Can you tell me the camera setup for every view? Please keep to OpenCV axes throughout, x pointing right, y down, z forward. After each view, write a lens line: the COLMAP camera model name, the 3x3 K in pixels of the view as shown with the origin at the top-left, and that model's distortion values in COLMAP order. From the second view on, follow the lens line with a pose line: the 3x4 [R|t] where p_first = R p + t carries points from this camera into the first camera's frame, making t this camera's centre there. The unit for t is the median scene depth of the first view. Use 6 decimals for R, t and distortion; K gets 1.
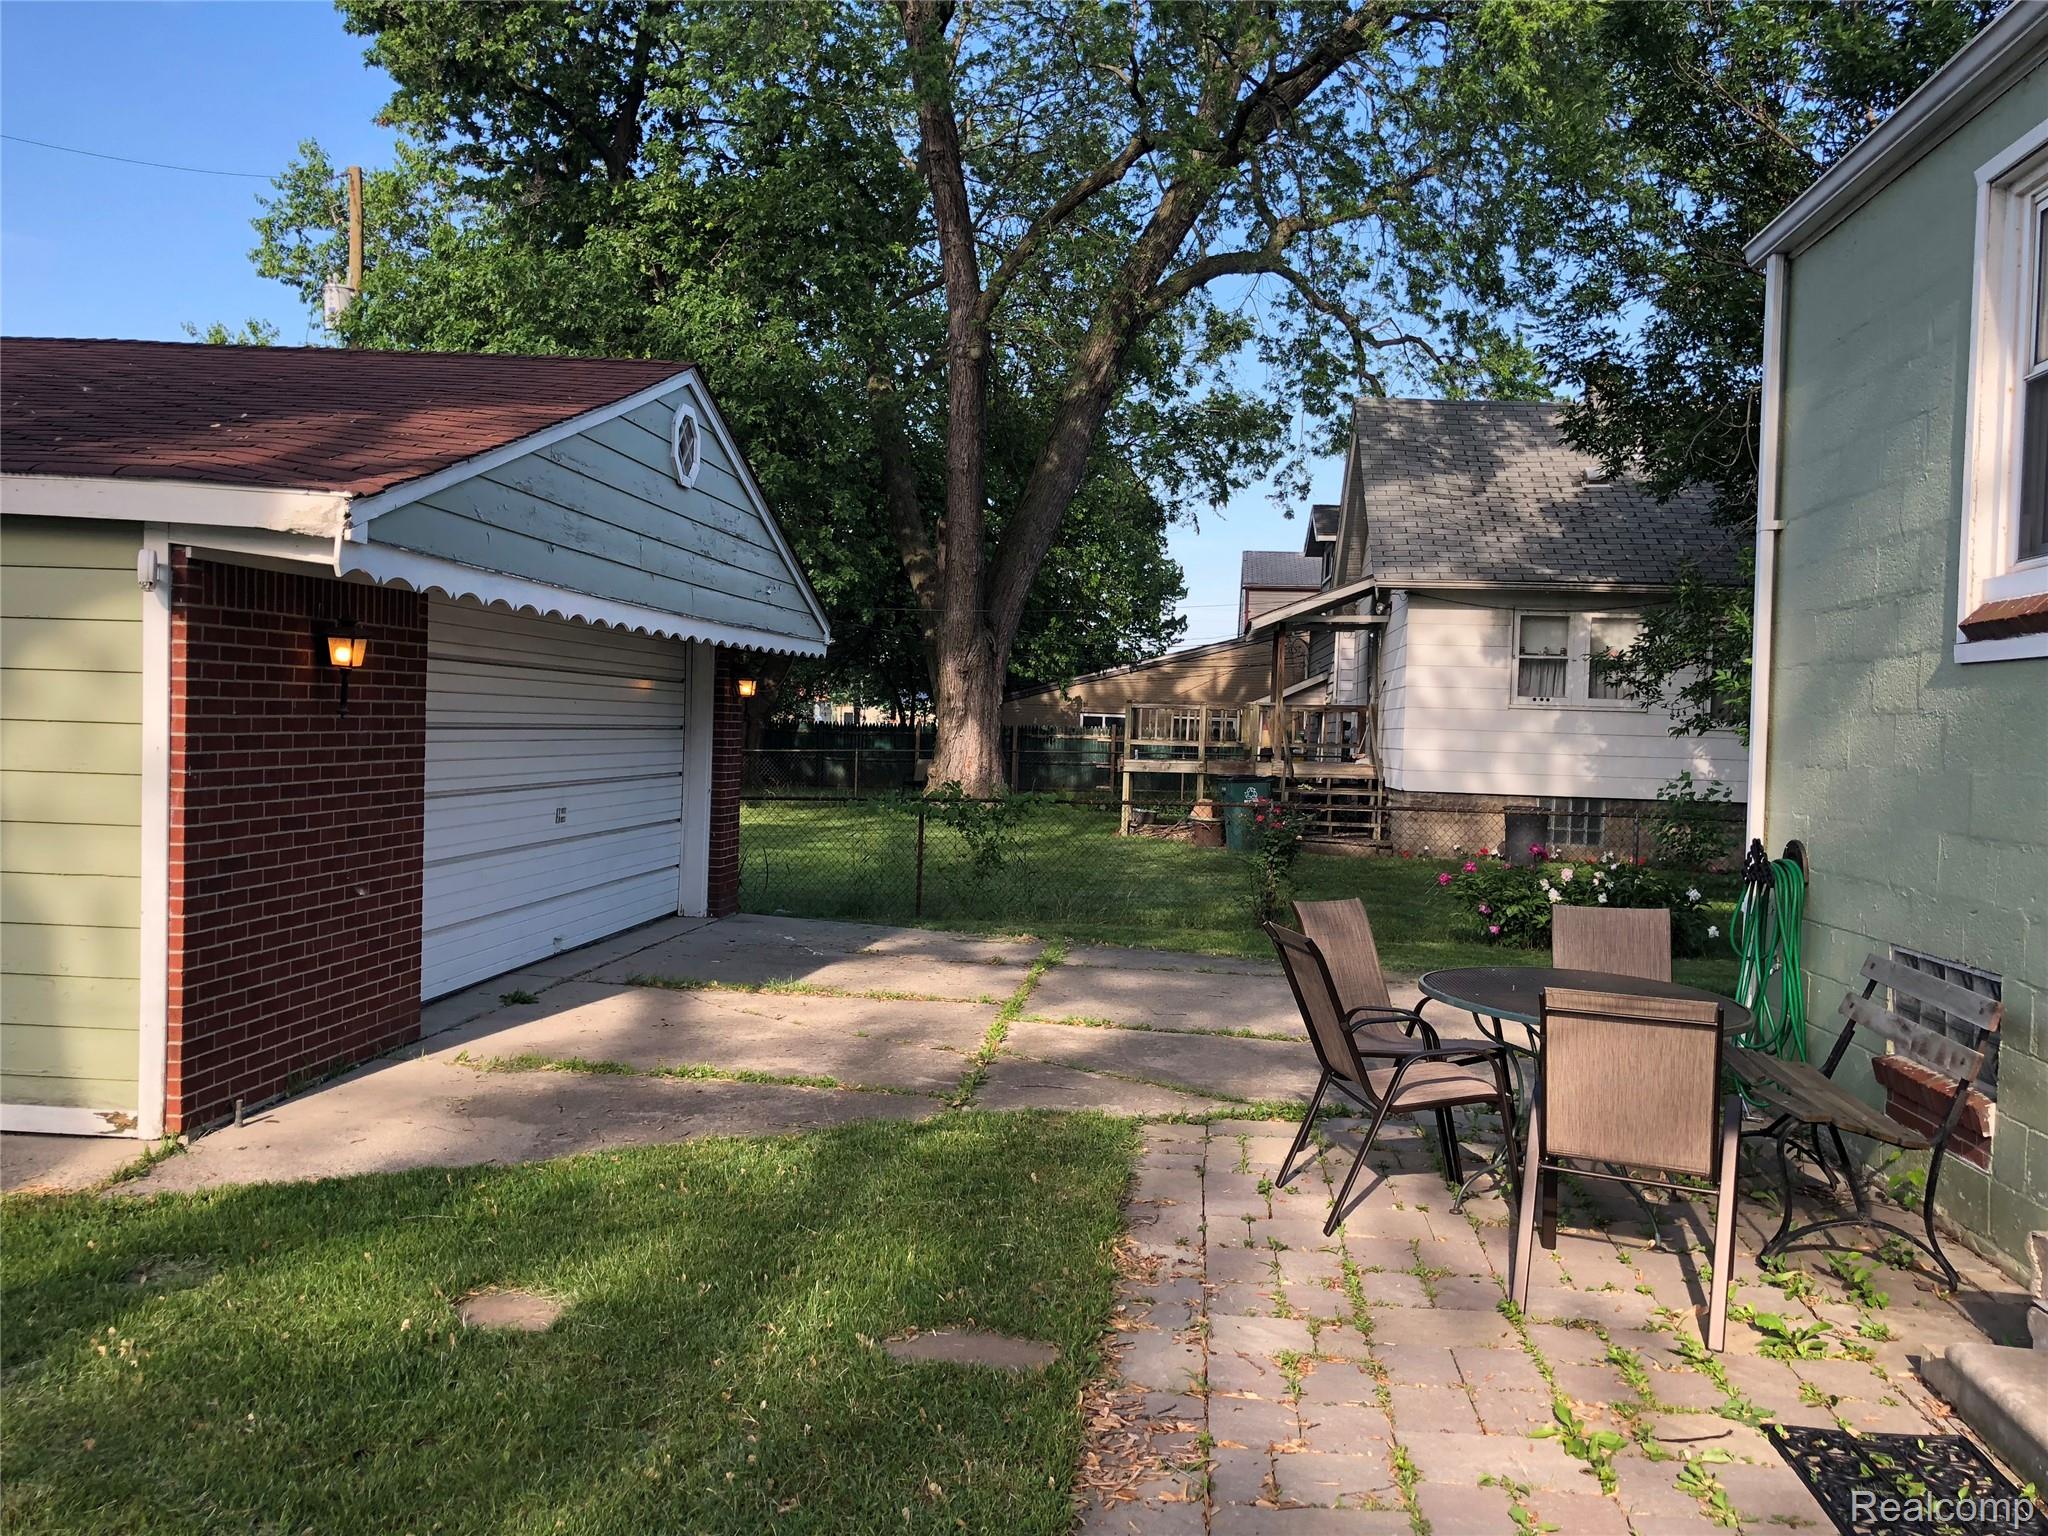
lens RADIAL K [[1753.4, 0, 1024.0], [0, 1753.4, 768.0], [0, 0, 1]] dist [0.092477, -0.004766]
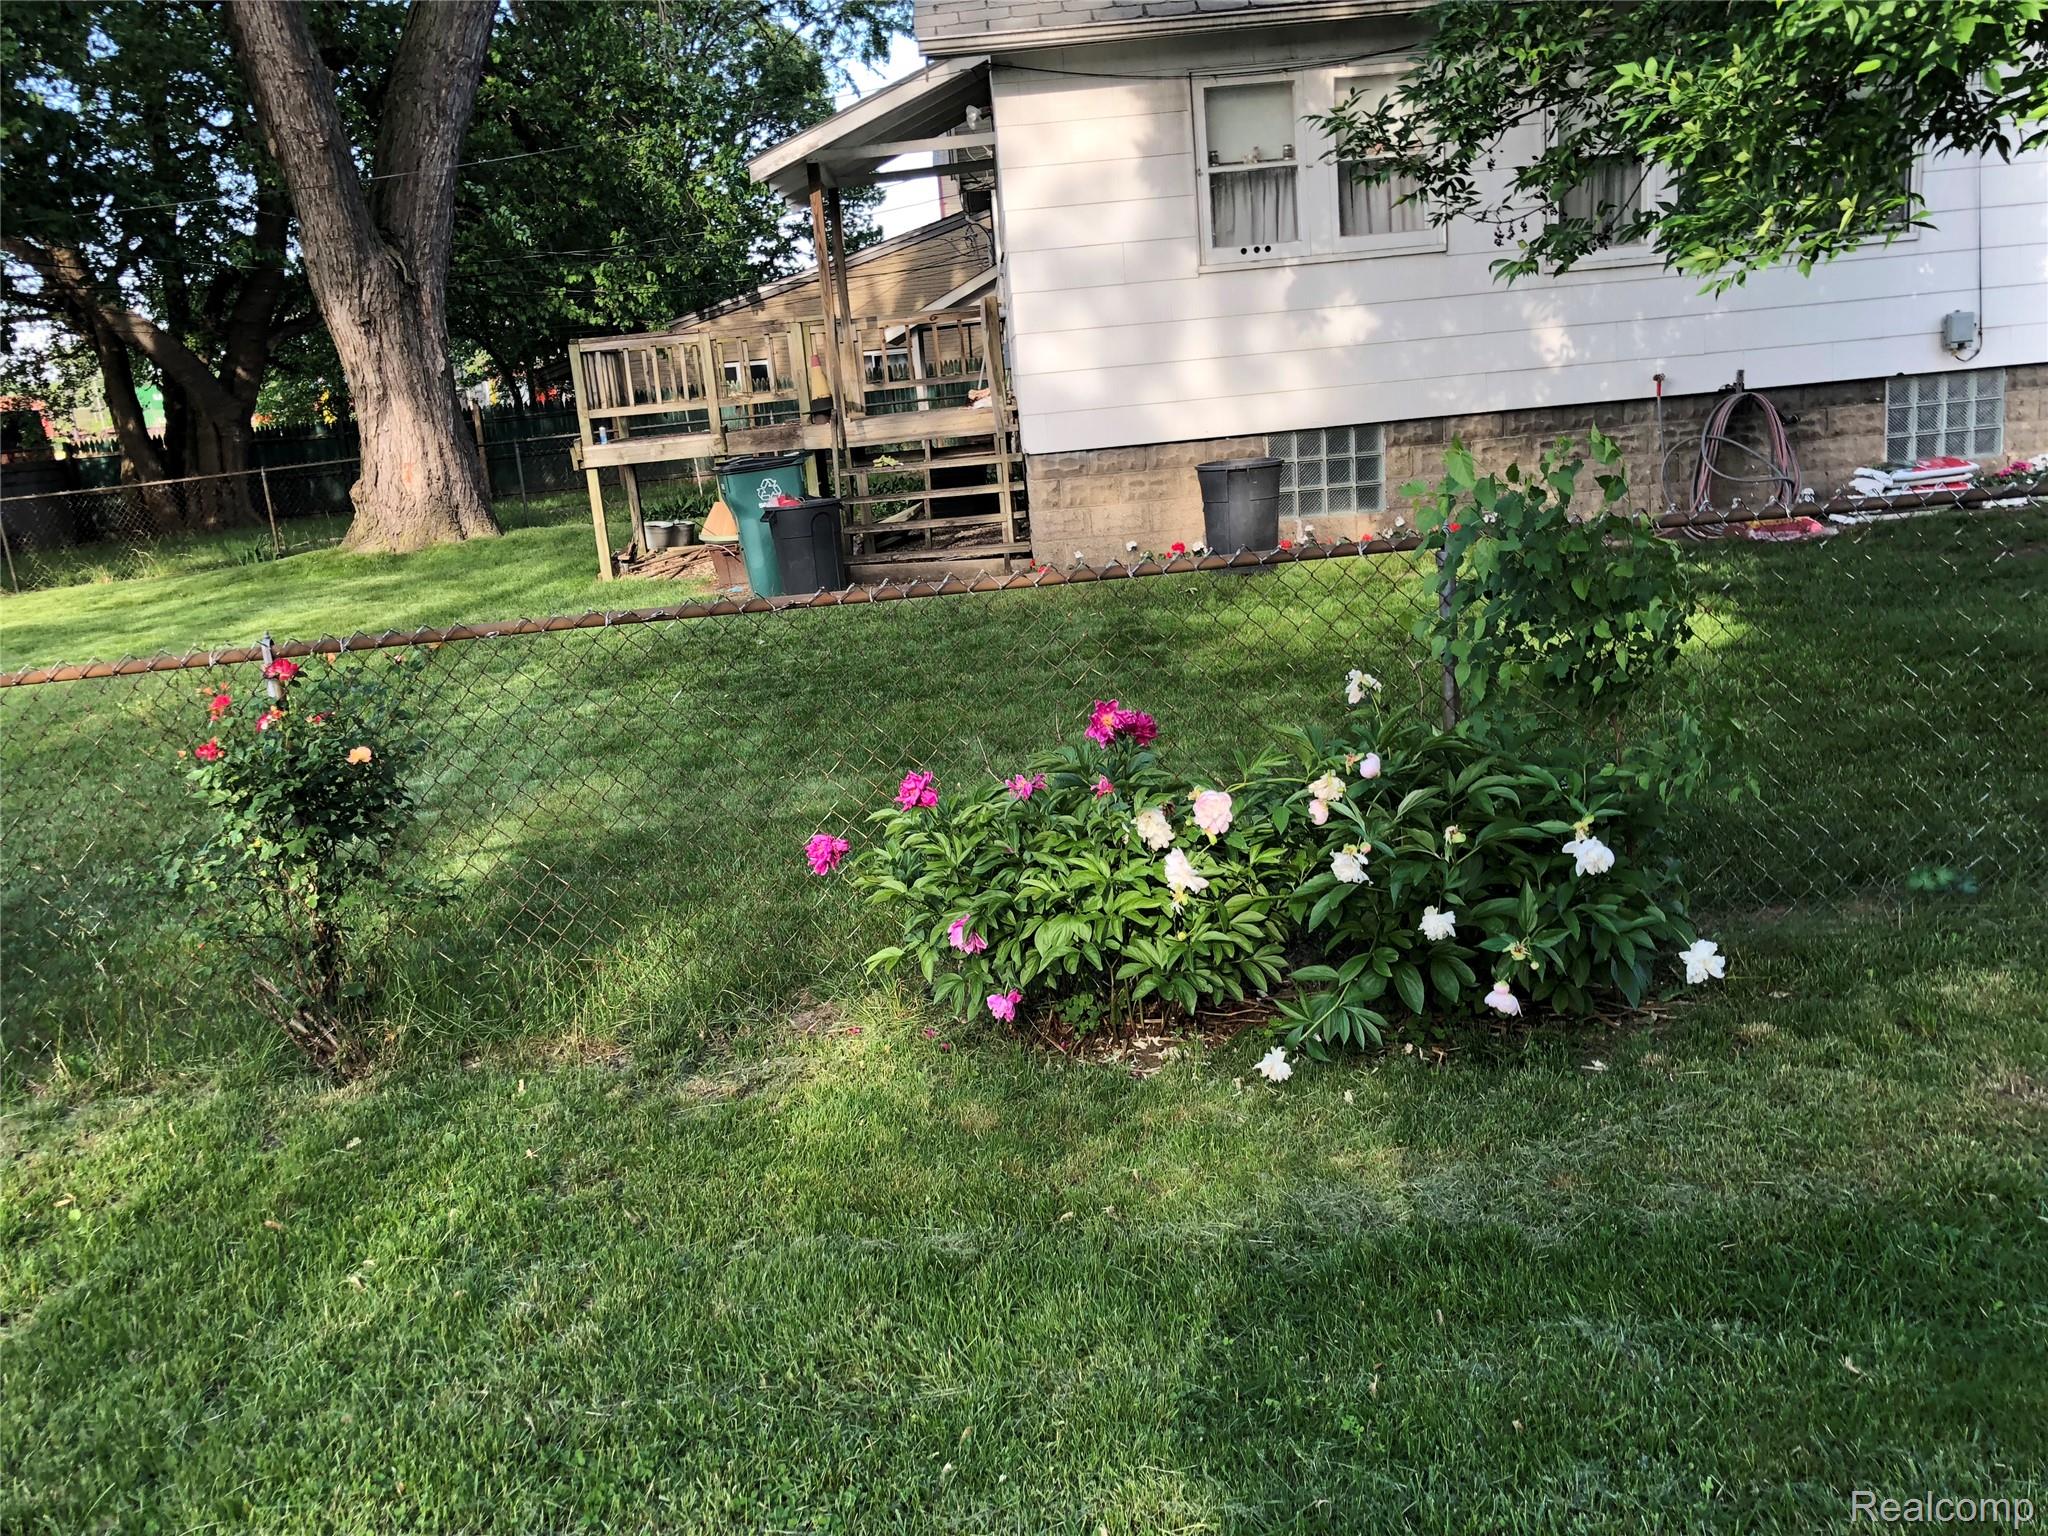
lens RADIAL K [[1753.4, 0, 1024.0], [0, 1753.4, 768.0], [0, 0, 1]] dist [0.092477, -0.004766]
pose [[0.986749, -0.139410, 0.083019, 0.155250], [0.120283, 0.971890, 0.202389, -0.002910], [-0.108900, -0.189722, 0.975780, 0.448227]]
